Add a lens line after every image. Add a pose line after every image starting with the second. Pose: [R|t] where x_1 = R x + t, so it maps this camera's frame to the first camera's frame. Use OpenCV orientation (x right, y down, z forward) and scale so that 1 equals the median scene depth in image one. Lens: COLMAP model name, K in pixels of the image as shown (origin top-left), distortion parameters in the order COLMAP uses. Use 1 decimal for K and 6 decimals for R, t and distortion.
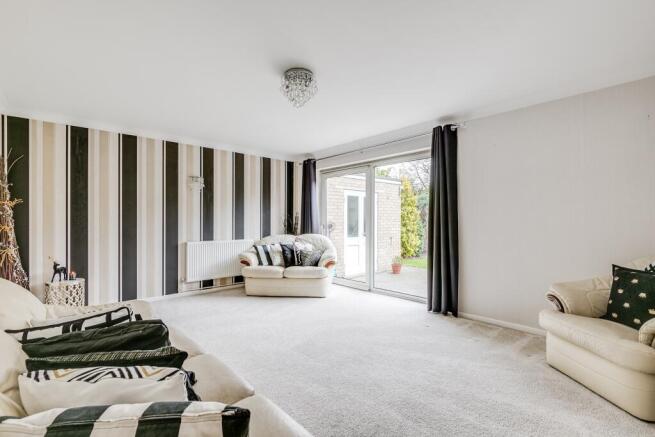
lens RADIAL K [[302.1, 0, 329.1], [0, 302.1, 219.7], [0, 0, 1]] dist [-0.005307, -0.000260]
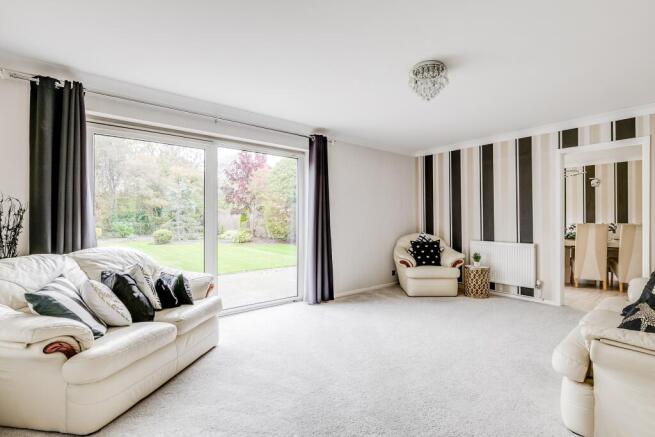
lens RADIAL K [[302.1, 0, 329.2], [0, 302.1, 217.5], [0, 0, 1]] dist [-0.005307, -0.000260]
pose [[0.043589, -0.004898, 0.999038, -0.670833], [-0.009924, 0.999937, 0.005335, -0.010314], [-0.999000, -0.010147, 0.043538, 0.823095]]
